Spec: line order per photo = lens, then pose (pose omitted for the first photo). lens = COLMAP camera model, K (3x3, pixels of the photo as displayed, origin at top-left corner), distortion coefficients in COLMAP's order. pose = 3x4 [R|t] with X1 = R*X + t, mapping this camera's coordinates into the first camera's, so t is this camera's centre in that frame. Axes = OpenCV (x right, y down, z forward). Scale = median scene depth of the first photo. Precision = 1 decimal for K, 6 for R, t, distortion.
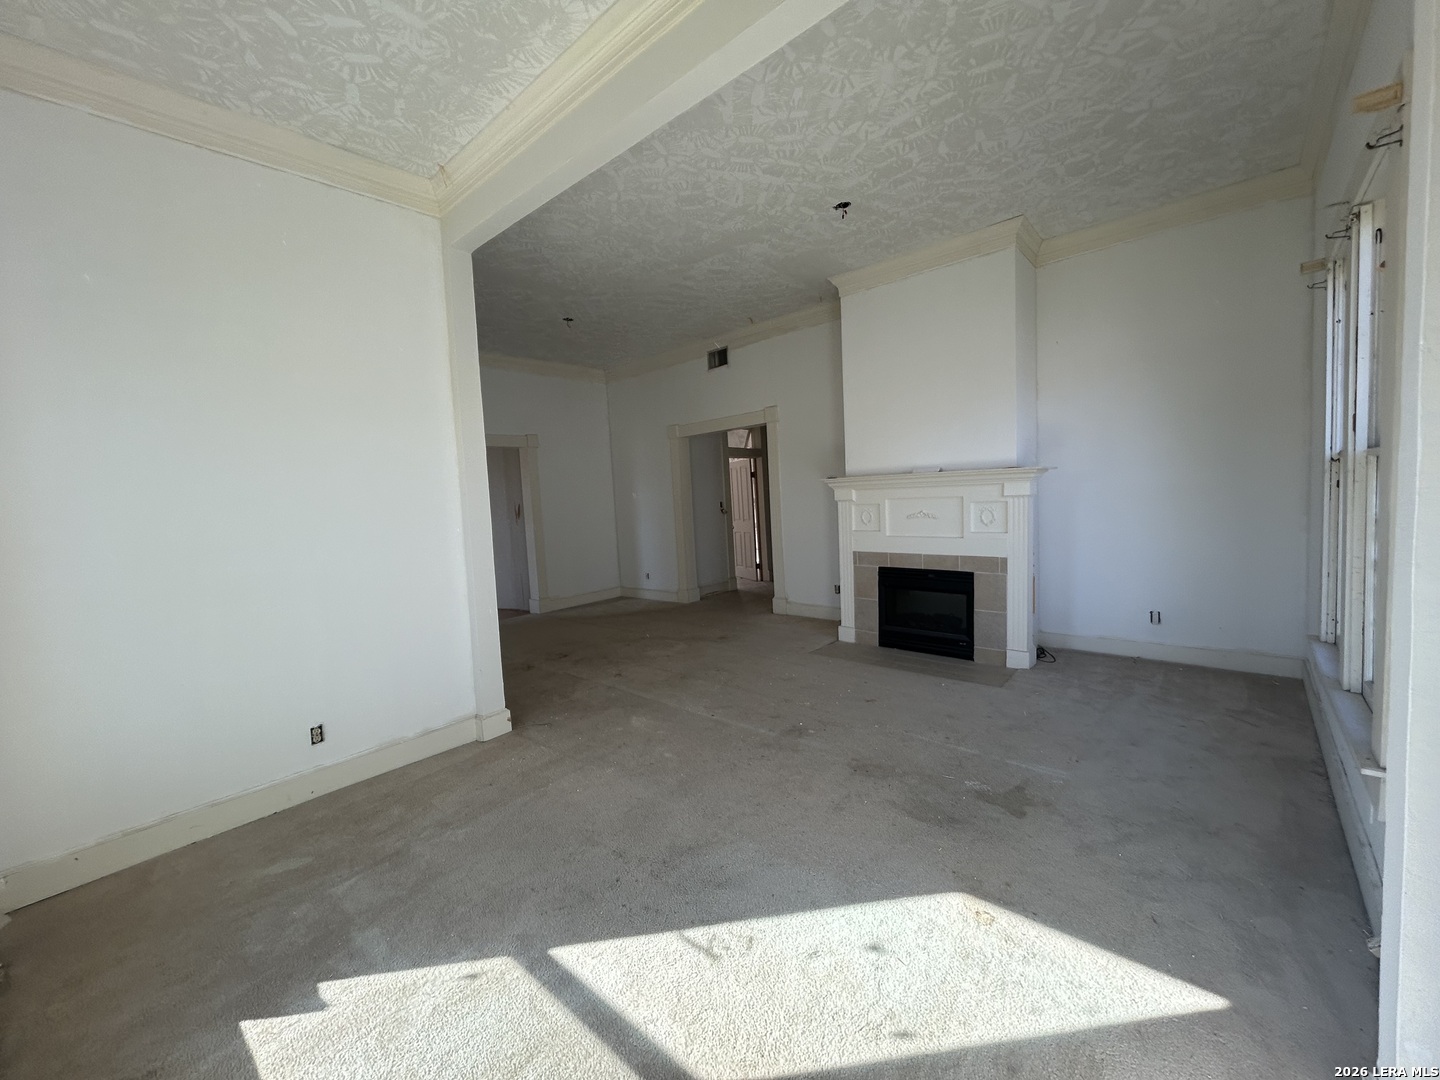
lens RADIAL K [[580.4, 0, 711.9], [0, 580.4, 537.3], [0, 0, 1]] dist [-0.001466, 0.000487]
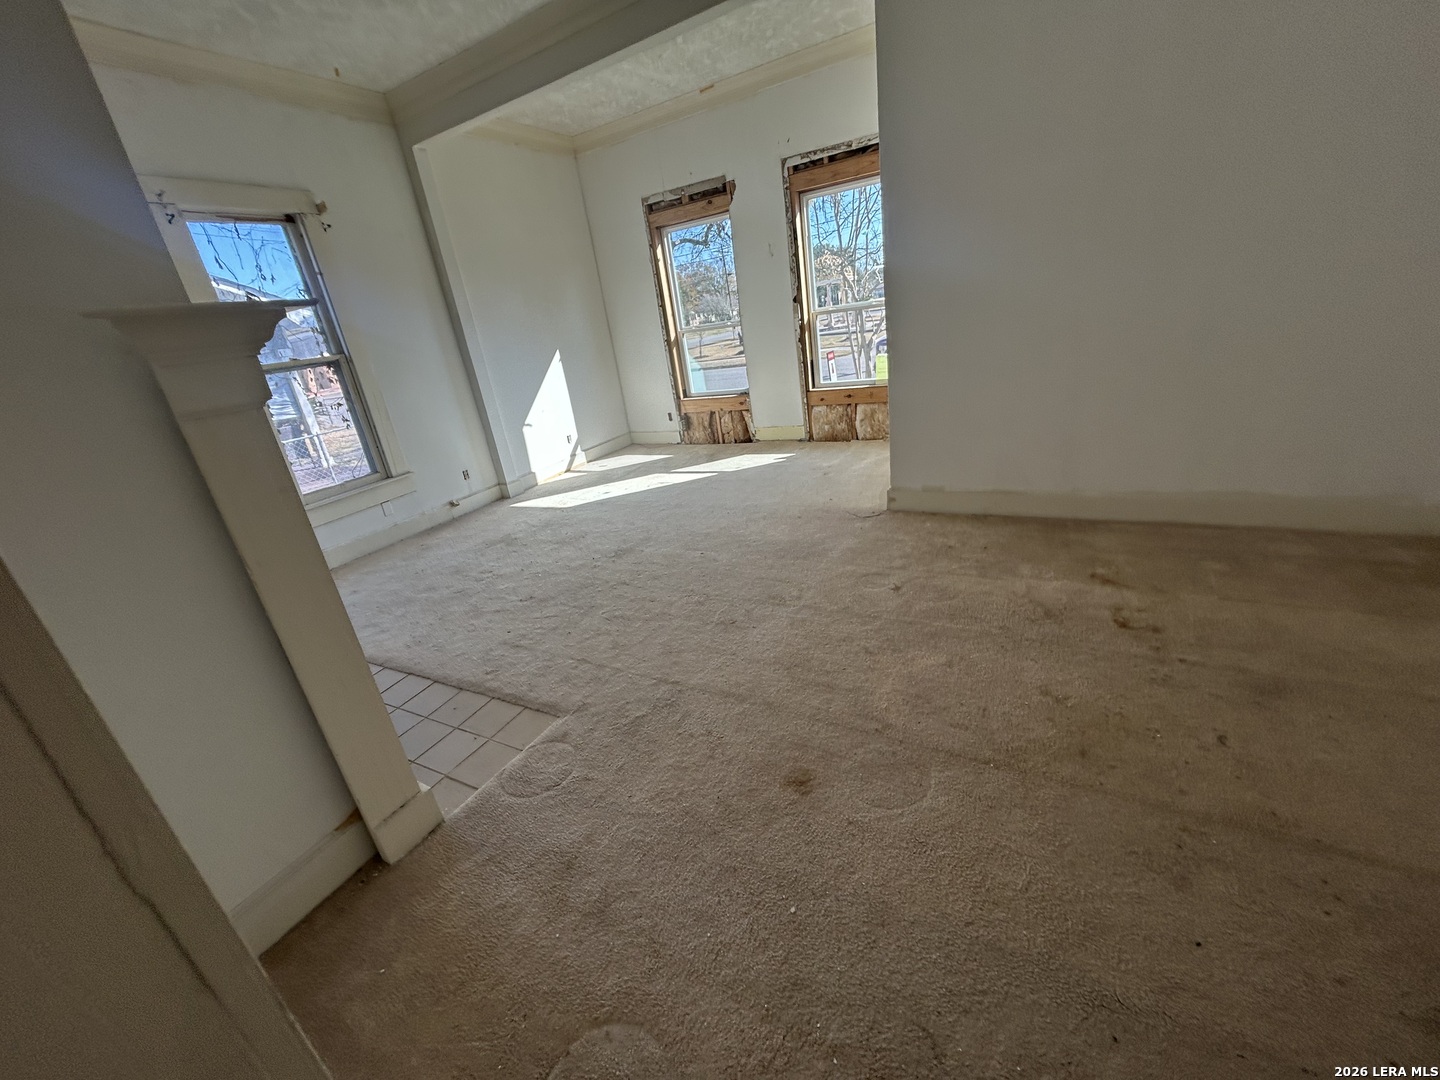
lens RADIAL K [[580.4, 0, 711.2], [0, 580.4, 537.8], [0, 0, 1]] dist [-0.001466, 0.000487]
pose [[-0.957941, 0.253020, -0.135388, 0.112040], [0.173782, 0.886936, 0.427954, -0.123329], [0.228362, 0.386427, -0.893602, 1.885171]]
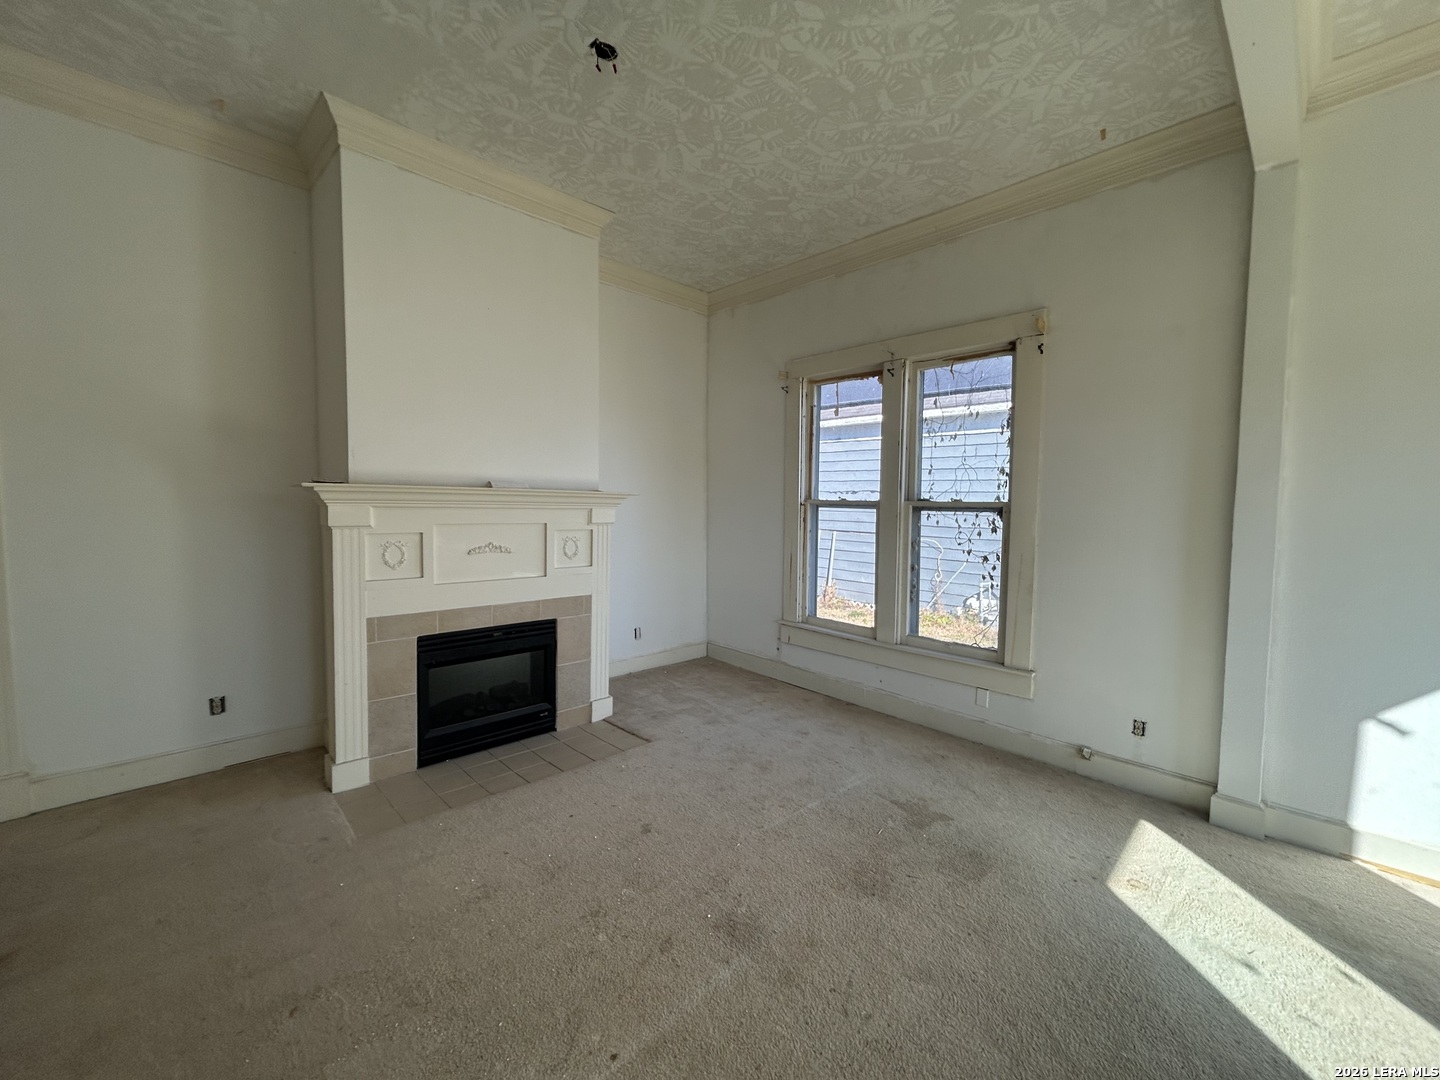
lens RADIAL K [[580.4, 0, 711.8], [0, 580.4, 537.6], [0, 0, 1]] dist [-0.001466, 0.000487]
pose [[0.082598, -0.010798, 0.996524, -0.400437], [0.056127, 0.998405, 0.006166, -0.054133], [-0.995001, 0.055423, 0.083072, 0.897088]]
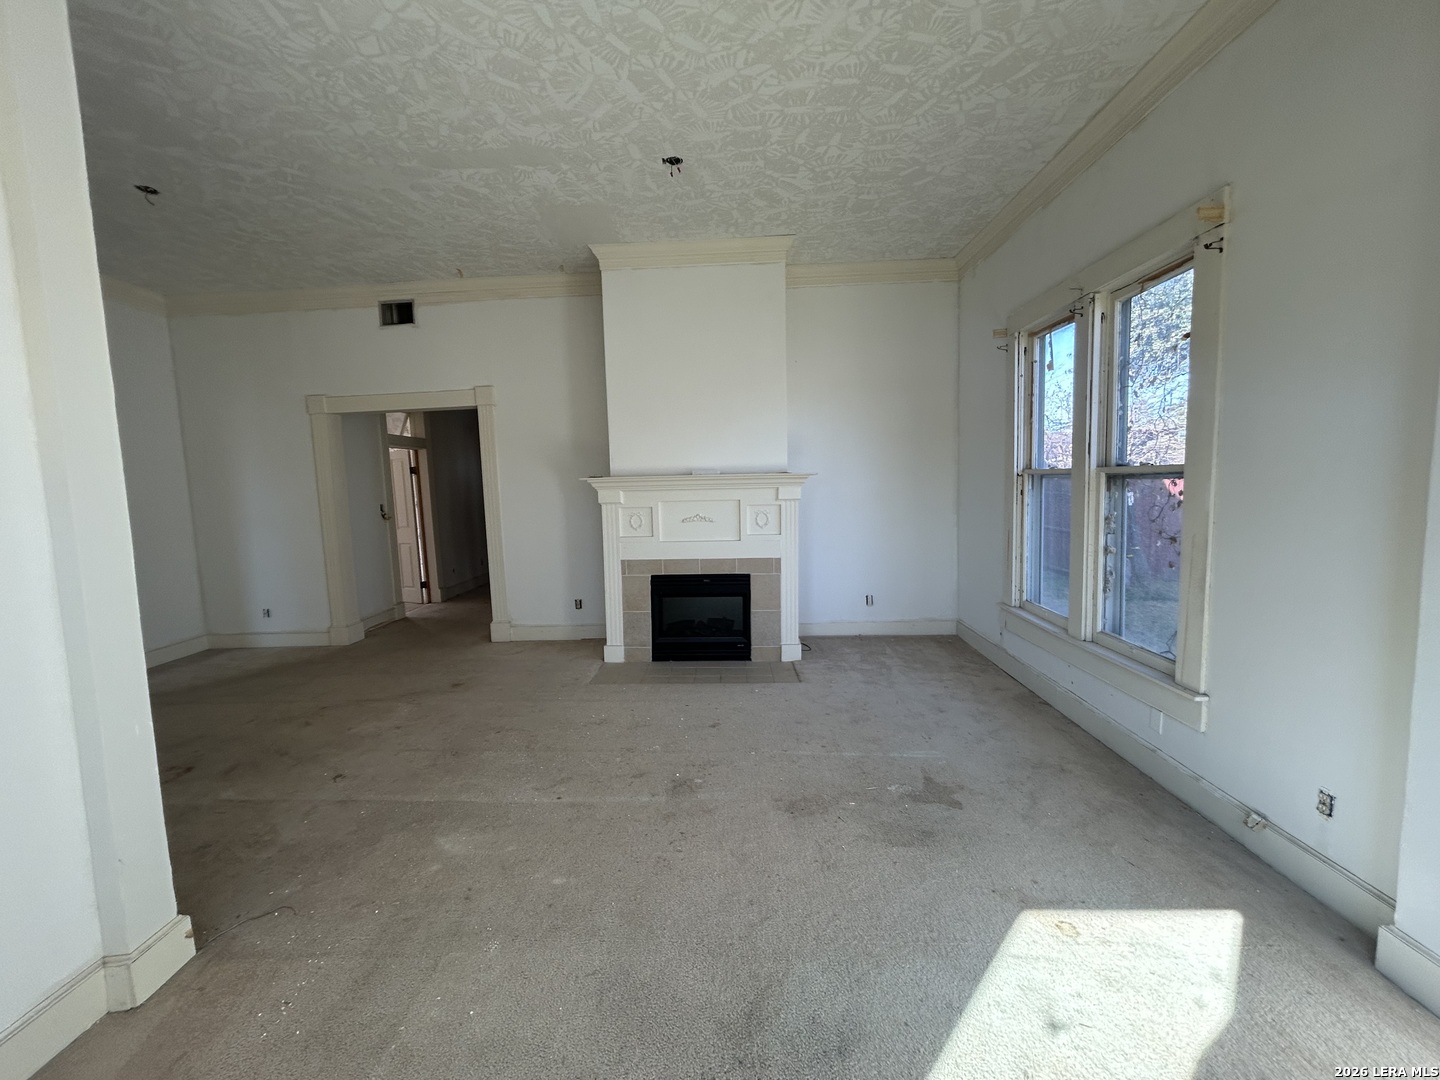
lens RADIAL K [[580.4, 0, 711.4], [0, 580.4, 537.8], [0, 0, 1]] dist [-0.001466, 0.000487]
pose [[0.771799, -0.033230, 0.634998, -0.308269], [0.036742, 0.999296, 0.007637, -0.017074], [-0.634804, 0.017436, 0.772476, 0.319005]]
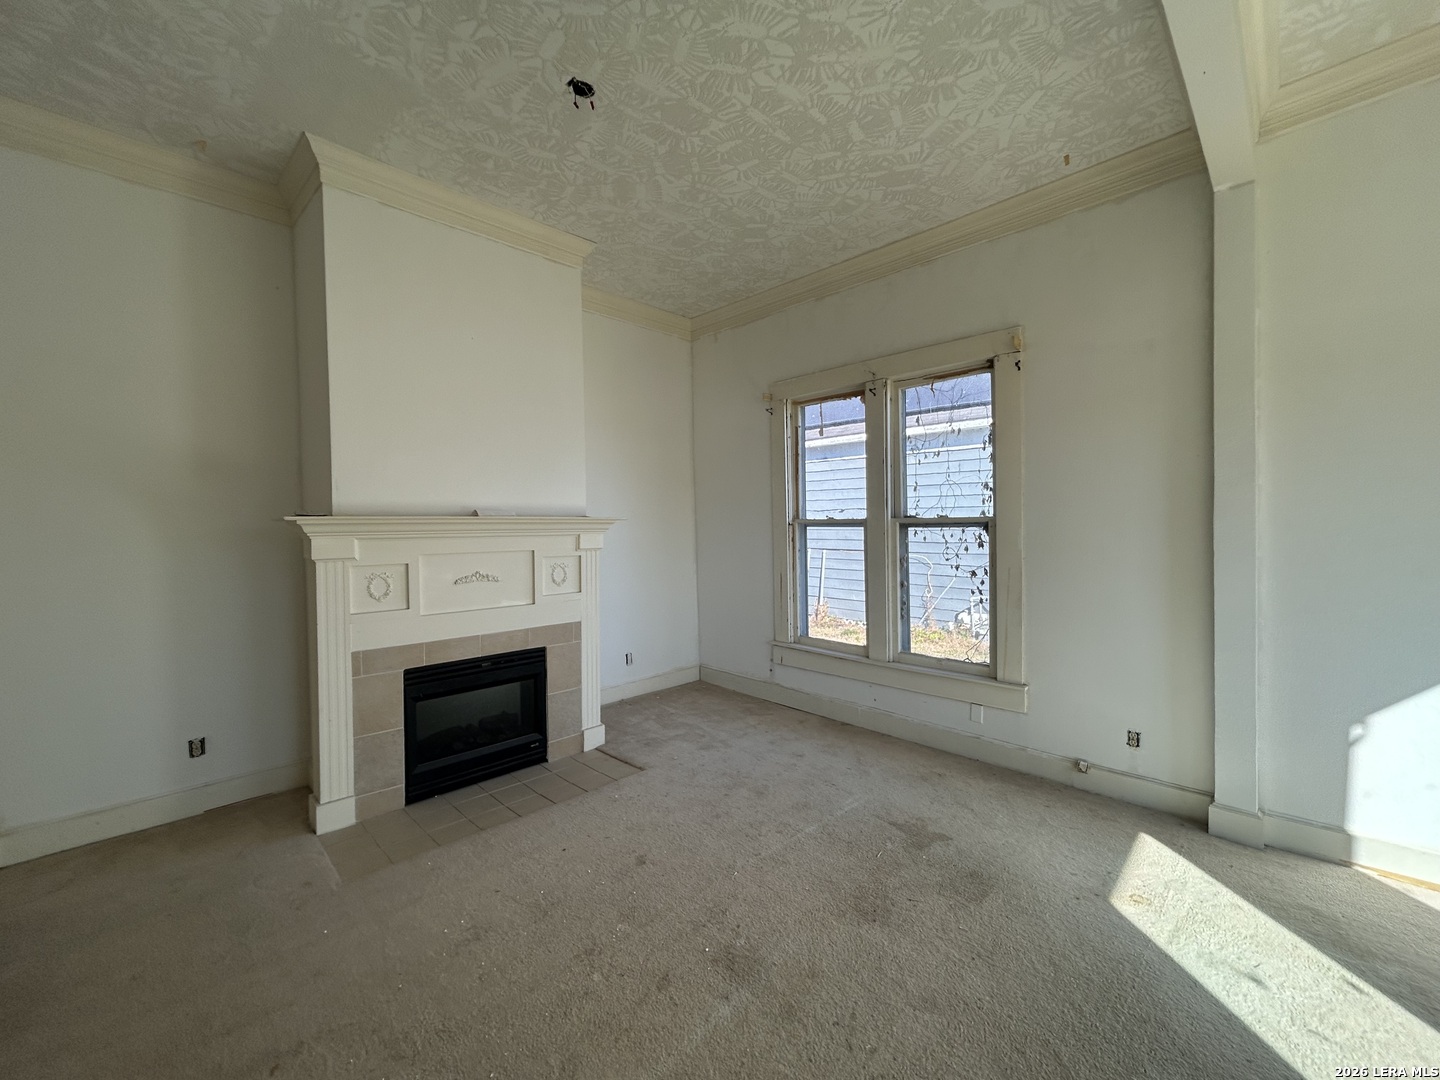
lens RADIAL K [[580.4, 0, 711.7], [0, 580.4, 537.6], [0, 0, 1]] dist [-0.001466, 0.000487]
pose [[0.066631, 0.024090, 0.997487, -0.399084], [0.084450, 0.995985, -0.029695, -0.055350], [-0.994197, 0.086216, 0.064329, 0.893617]]
